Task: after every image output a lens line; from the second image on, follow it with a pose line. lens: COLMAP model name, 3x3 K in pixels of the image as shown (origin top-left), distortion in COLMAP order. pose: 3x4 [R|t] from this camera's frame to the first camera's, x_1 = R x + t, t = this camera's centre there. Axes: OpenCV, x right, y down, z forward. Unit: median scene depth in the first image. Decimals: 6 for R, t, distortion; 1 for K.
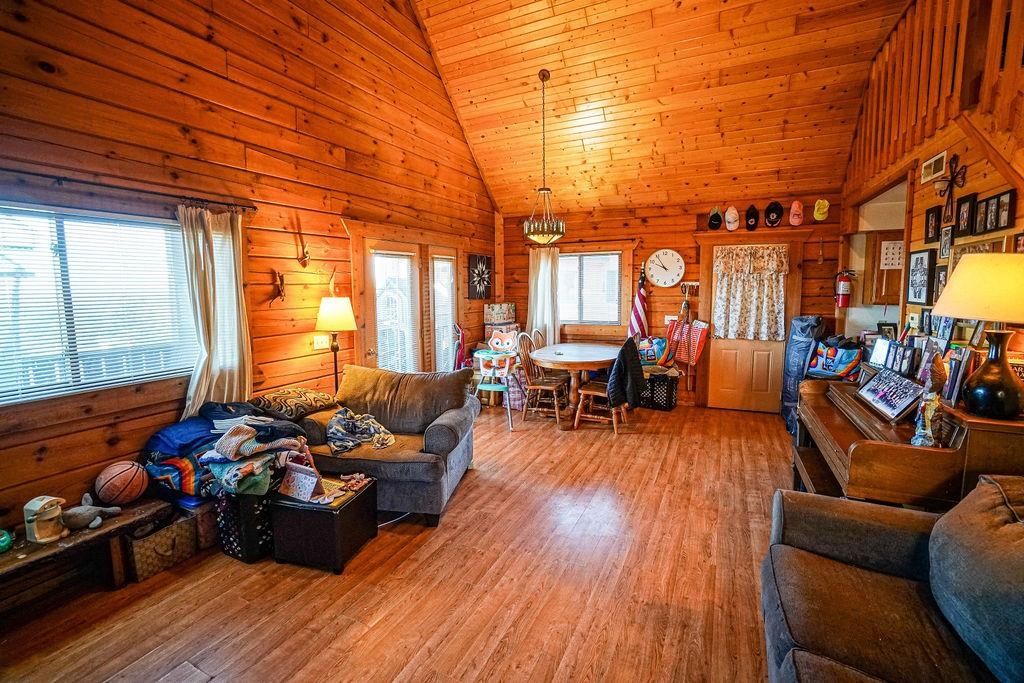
lens RADIAL K [[449.9, 0, 498.6], [0, 449.9, 332.3], [0, 0, 1]] dist [-0.062675, 0.022755]
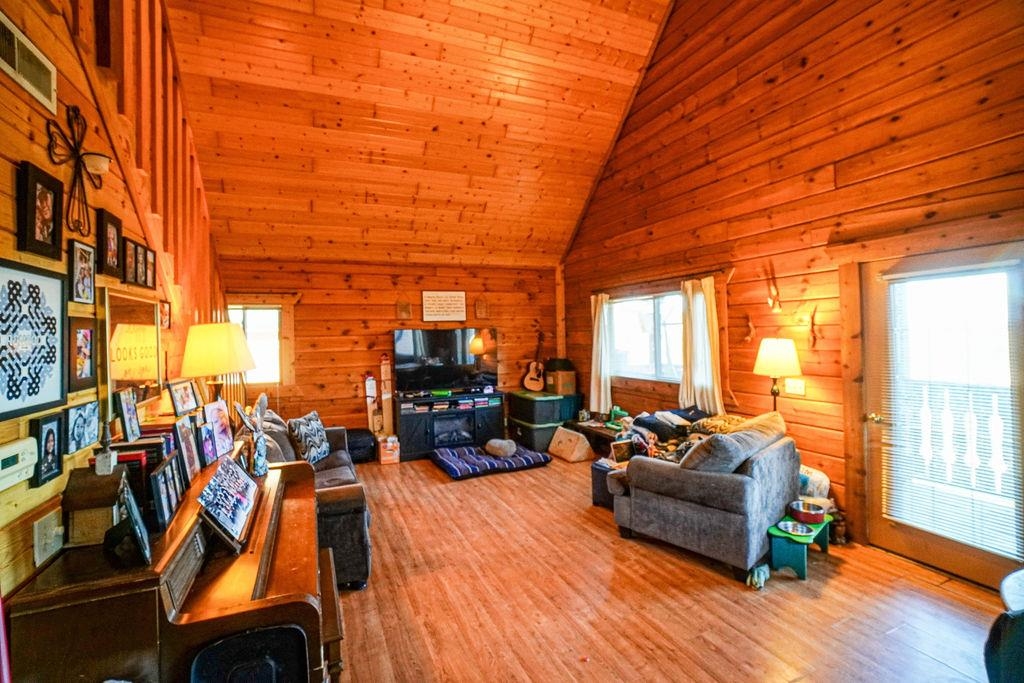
lens RADIAL K [[449.9, 0, 498.6], [0, 449.9, 332.3], [0, 0, 1]] dist [-0.062675, 0.022755]
pose [[-0.649172, 0.021438, -0.760340, 0.725328], [-0.048479, 0.996404, 0.069485, -0.128264], [0.759095, 0.081969, -0.645798, 1.121694]]
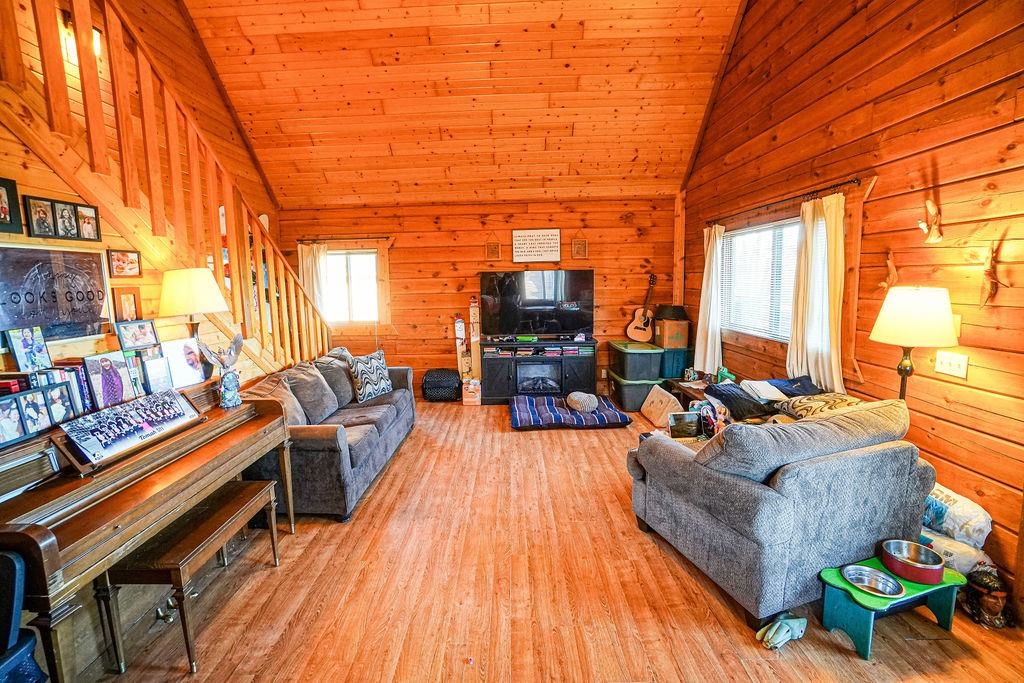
lens RADIAL K [[449.9, 0, 498.6], [0, 449.9, 332.3], [0, 0, 1]] dist [-0.062675, 0.022755]
pose [[-0.901624, 0.080399, -0.424982, 0.386635], [-0.012327, 0.977396, 0.211059, -0.132404], [0.432345, 0.195535, -0.880252, 1.243984]]
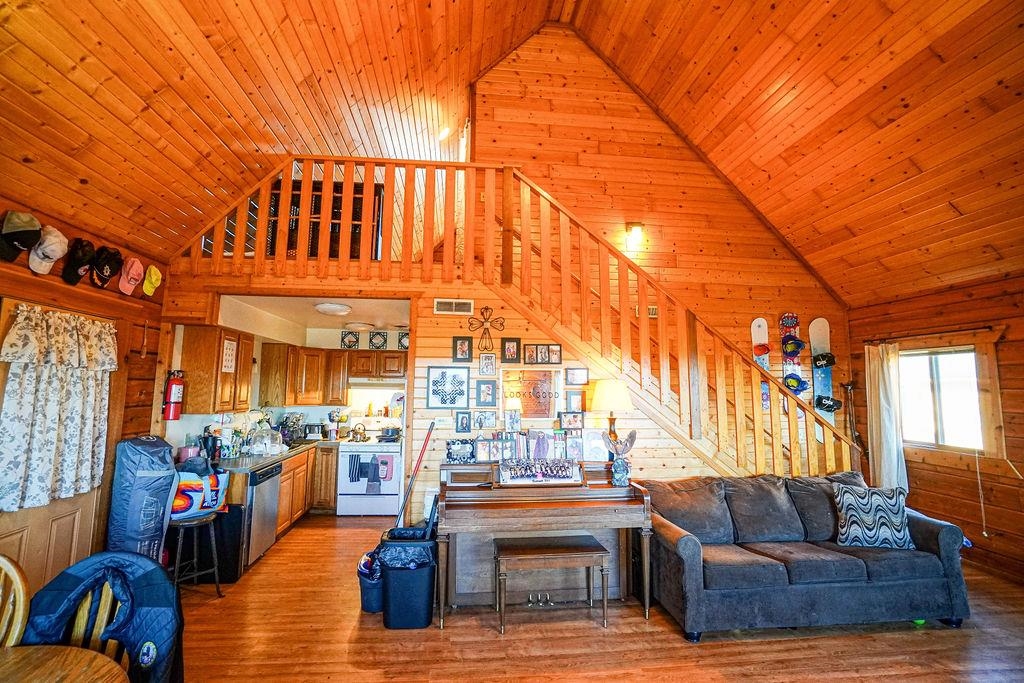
lens RADIAL K [[449.9, 0, 498.6], [0, 449.9, 332.3], [0, 0, 1]] dist [-0.062675, 0.022755]
pose [[-0.536124, 0.112397, 0.836623, -0.168573], [0.082798, 0.993319, -0.080390, -0.123678], [-0.840069, 0.026172, -0.541848, 1.162262]]
